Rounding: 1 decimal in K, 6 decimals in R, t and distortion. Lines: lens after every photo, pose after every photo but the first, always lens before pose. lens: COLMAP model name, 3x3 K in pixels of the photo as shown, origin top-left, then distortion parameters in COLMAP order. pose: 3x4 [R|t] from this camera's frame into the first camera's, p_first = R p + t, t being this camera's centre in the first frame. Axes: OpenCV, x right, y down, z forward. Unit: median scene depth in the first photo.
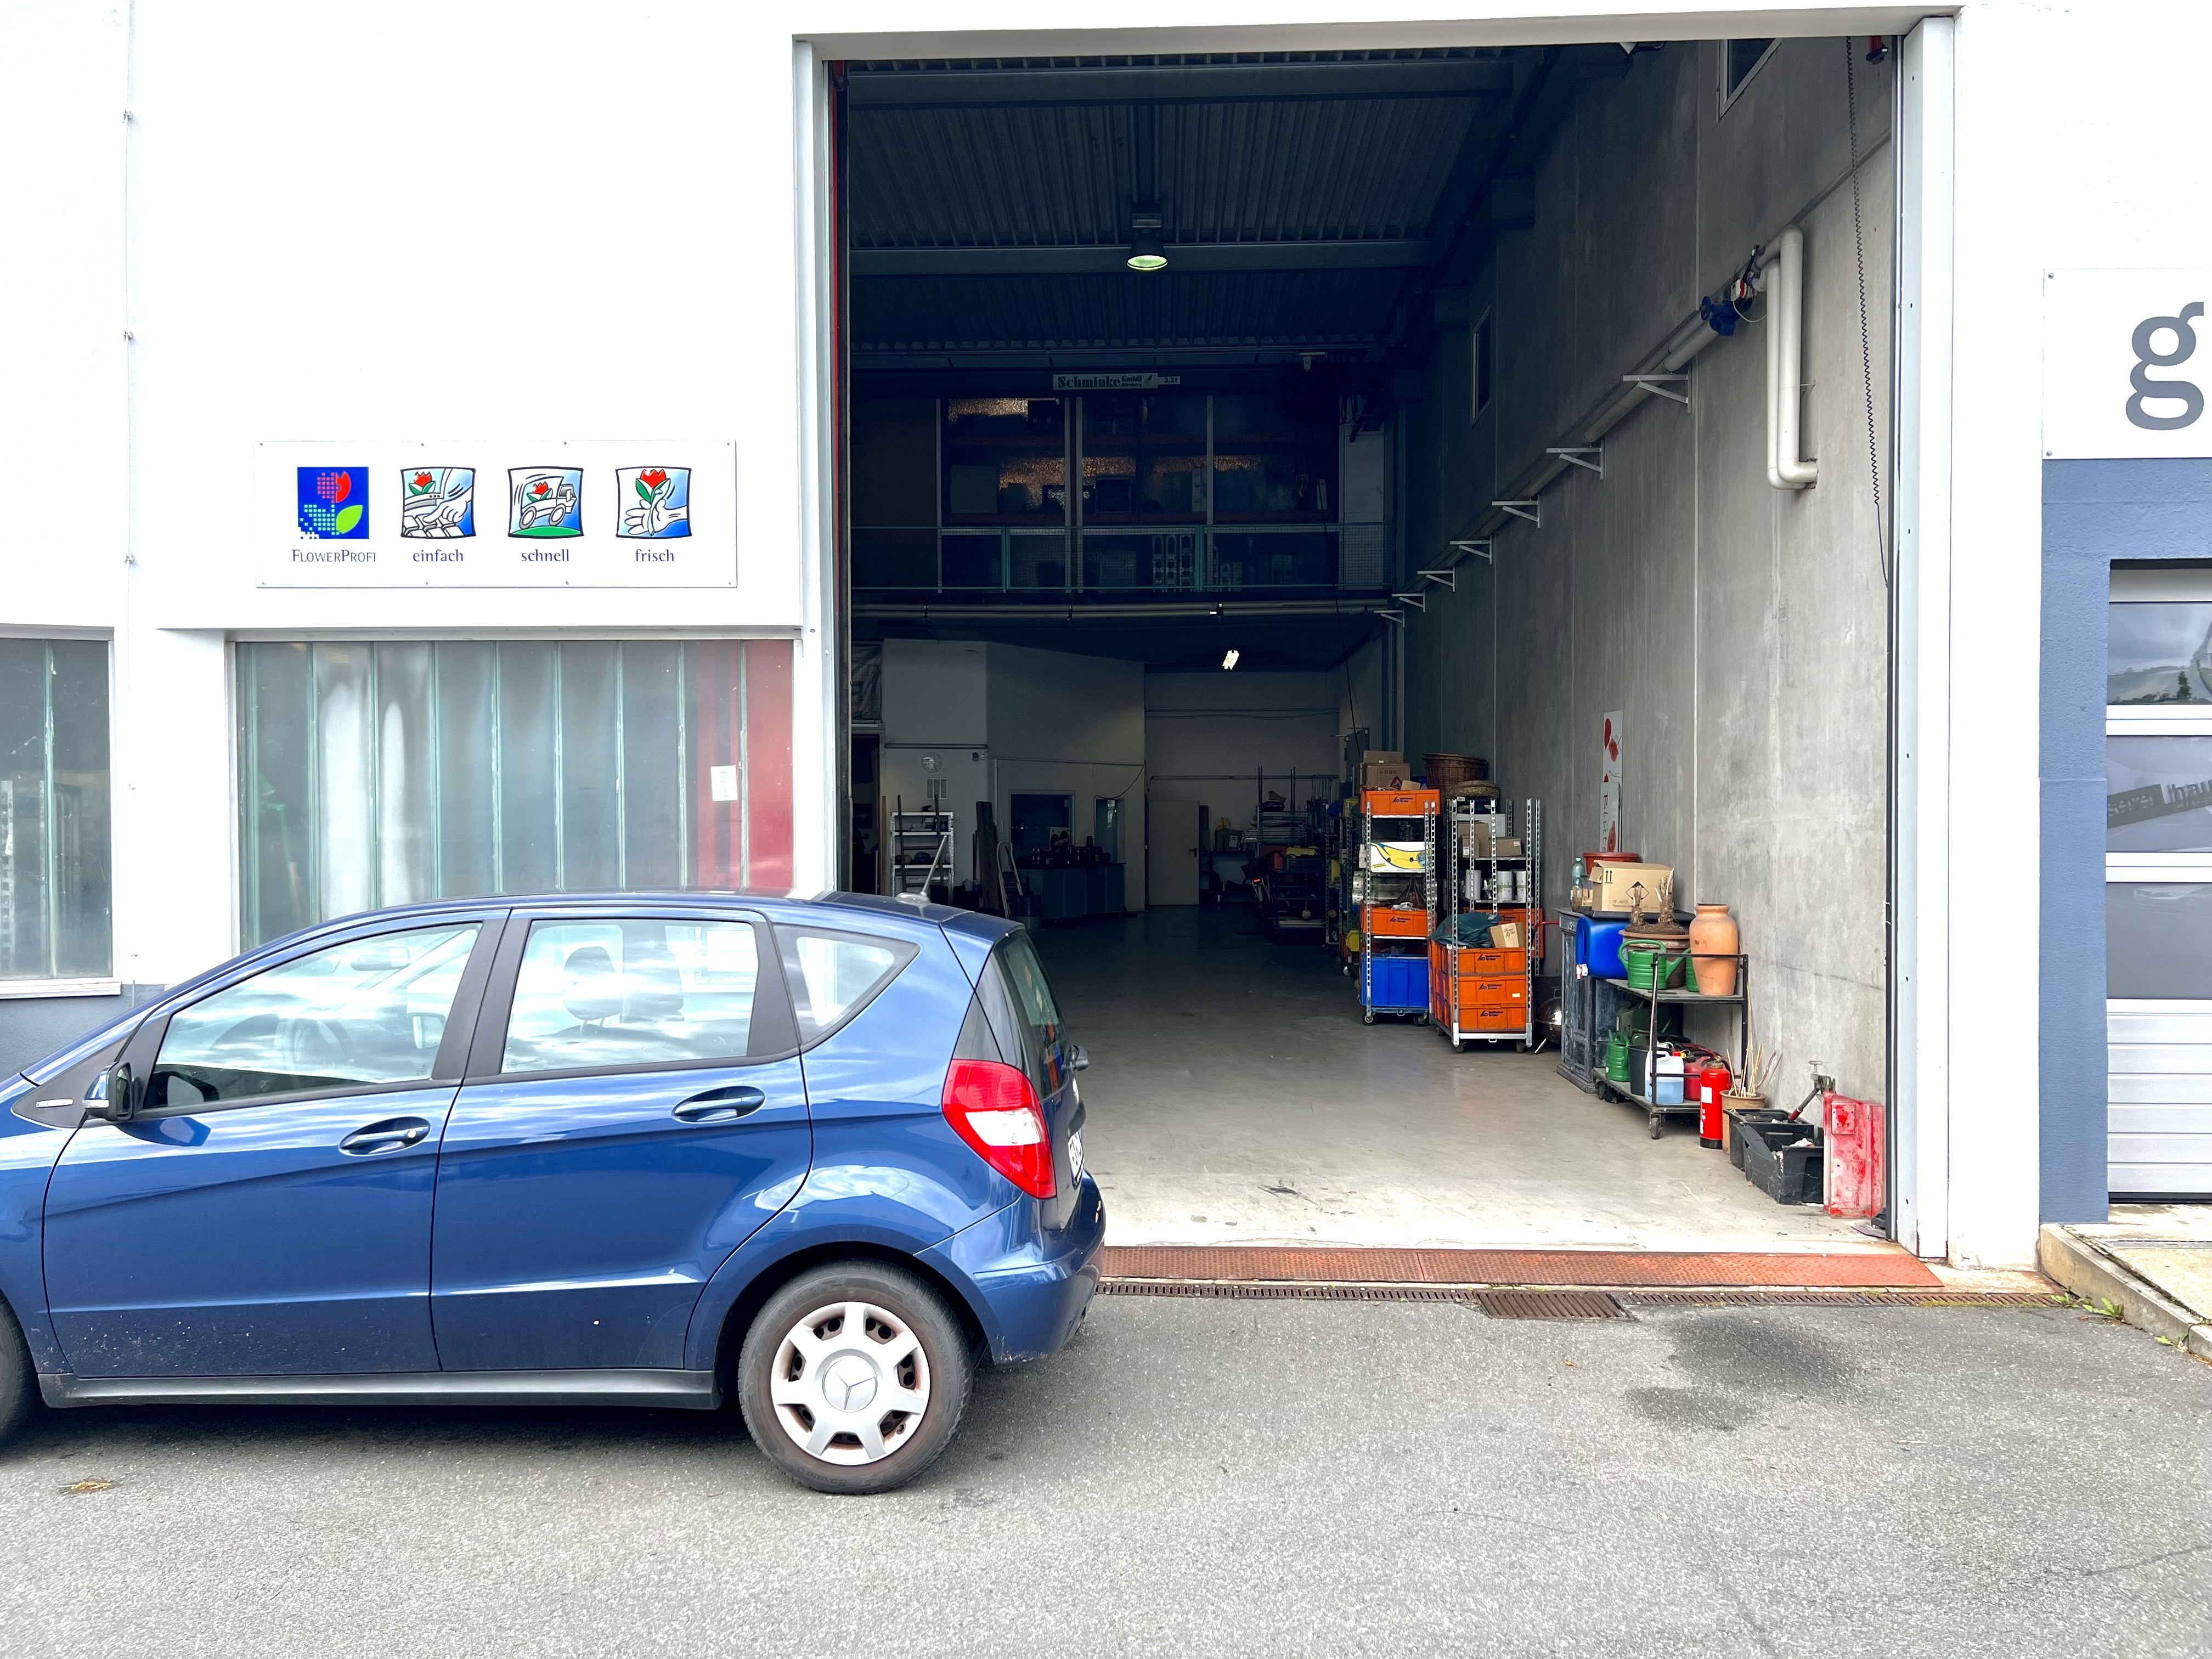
lens RADIAL K [[1670.5, 0, 1106.0], [0, 1670.5, 829.5], [0, 0, 1]] dist [0.078909, 0.000160]
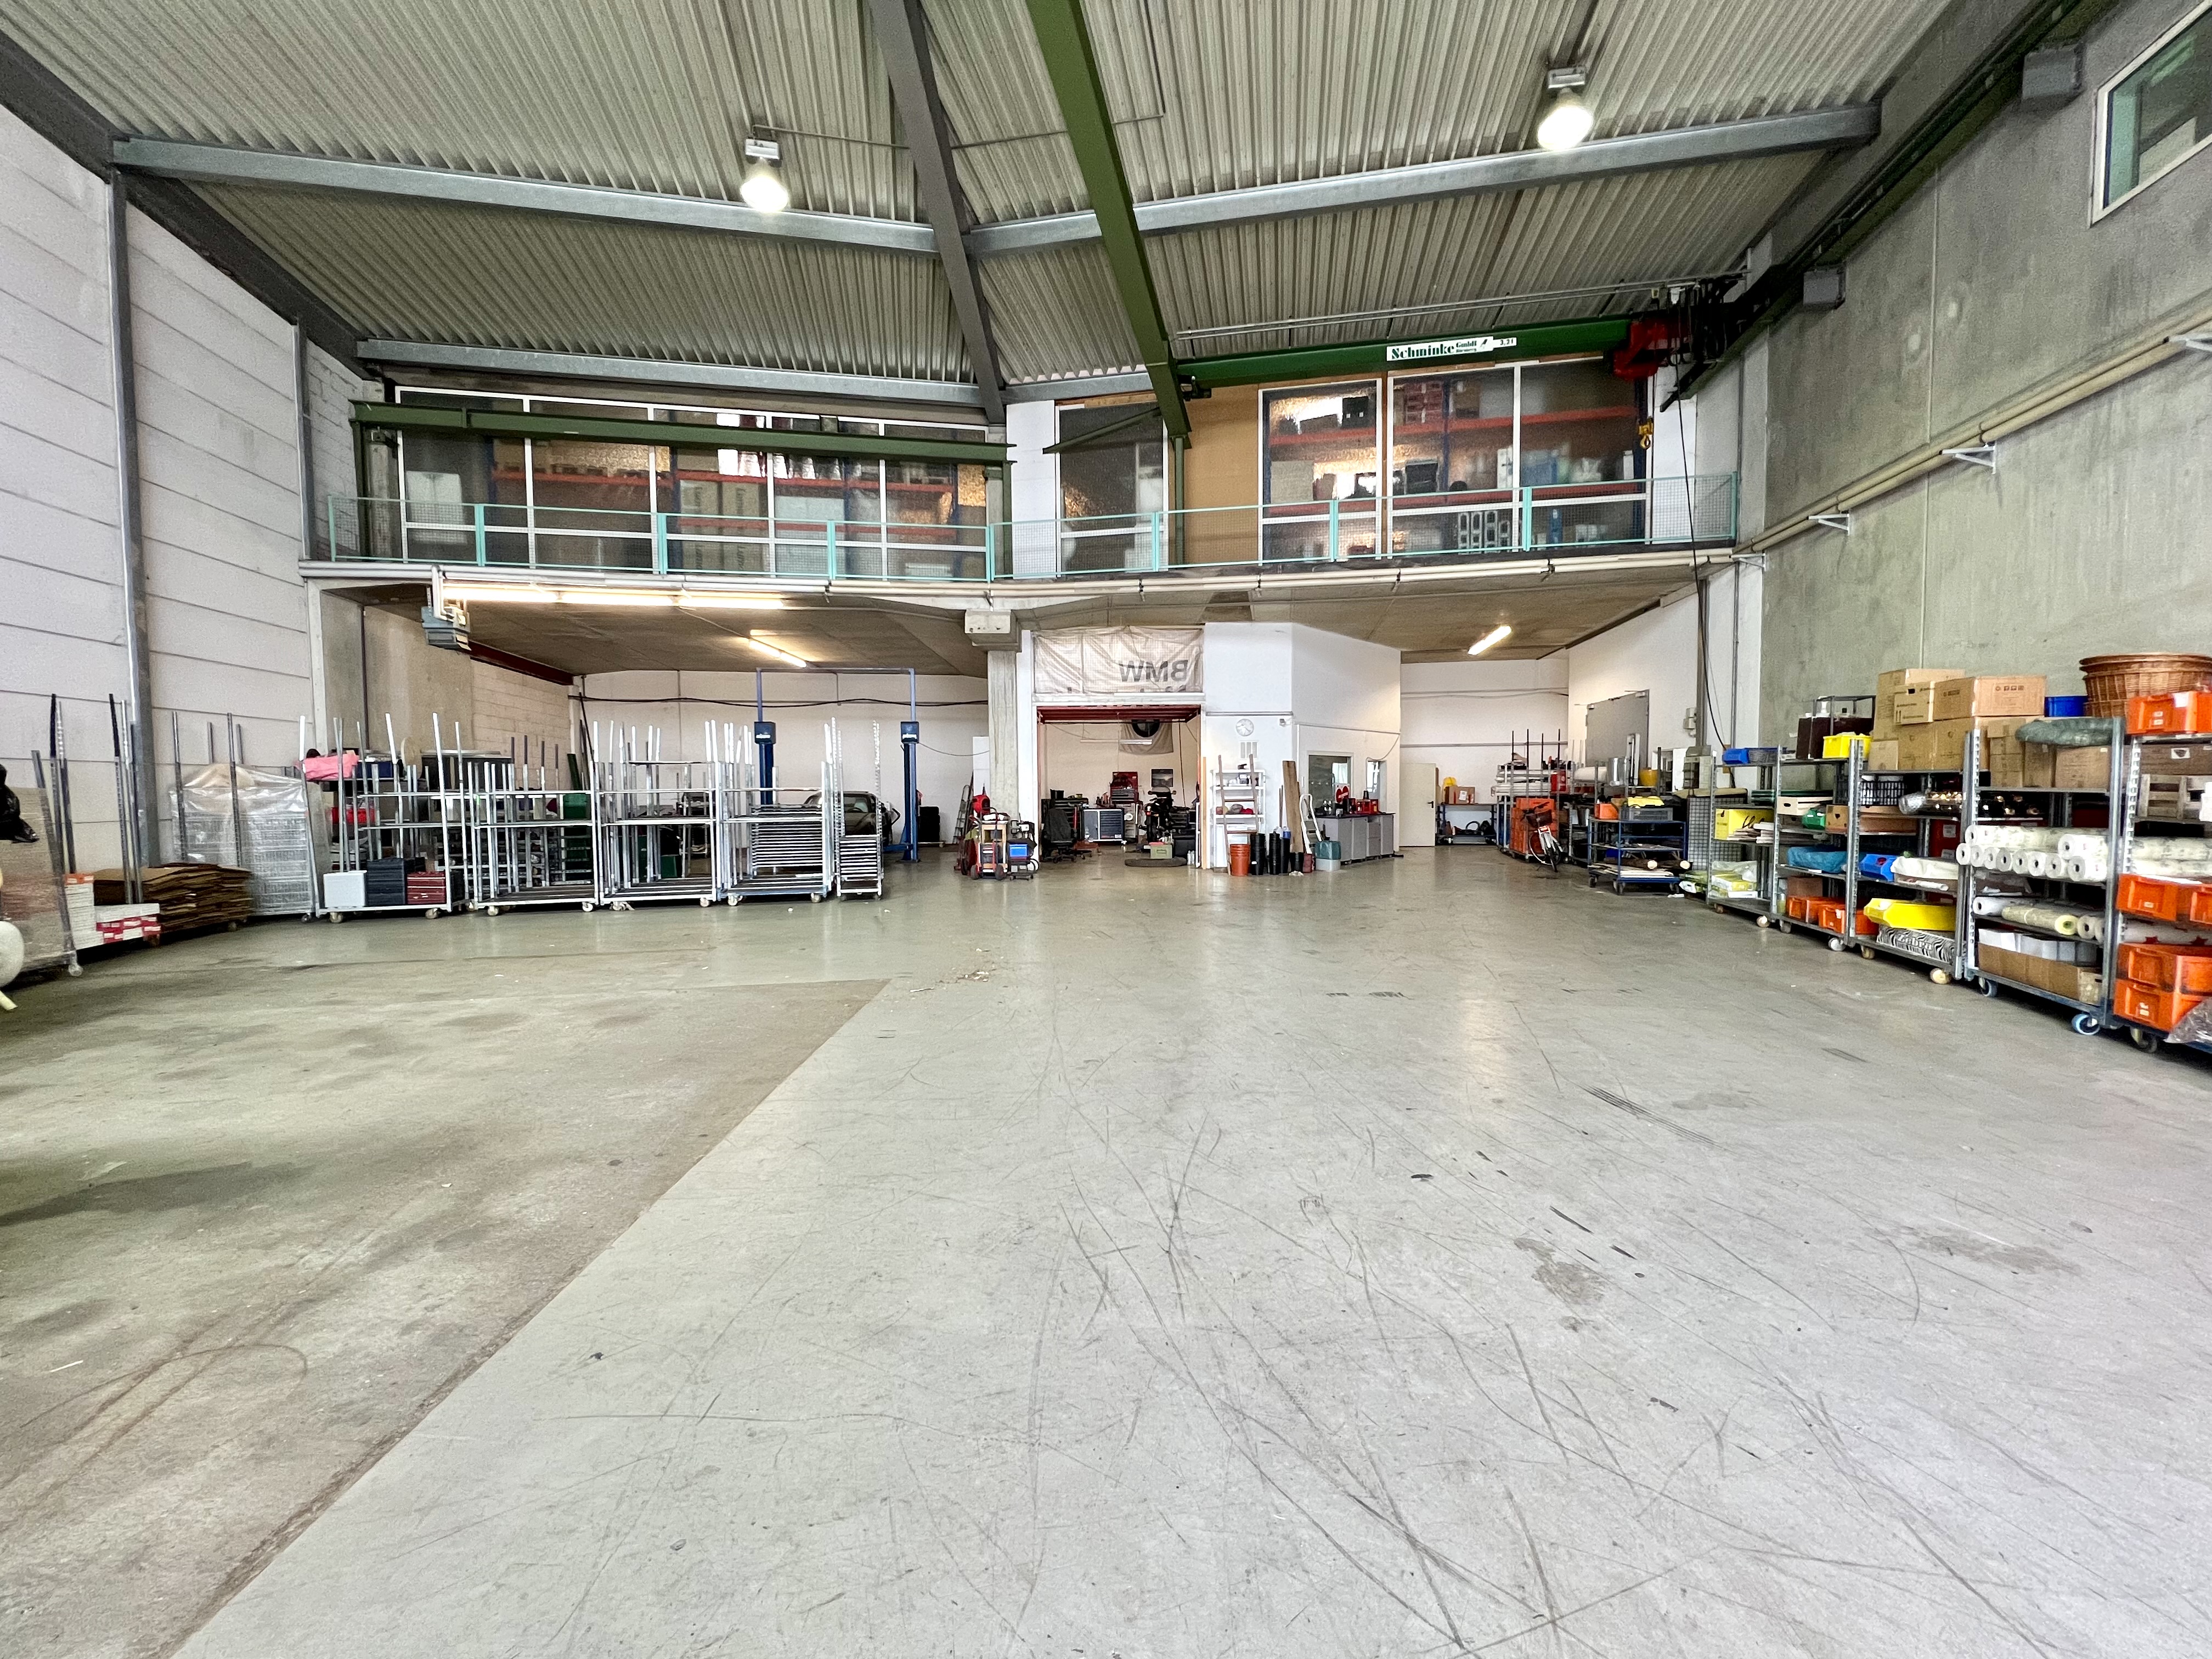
lens RADIAL K [[893.2, 0, 1106.0], [0, 893.2, 829.5], [0, 0, 1]] dist [-0.000205, -0.000009]
pose [[0.987900, 0.002279, -0.155079, -0.108384], [0.003936, 0.999202, 0.039754, 0.006431], [0.155045, -0.039884, 0.987102, 0.379855]]
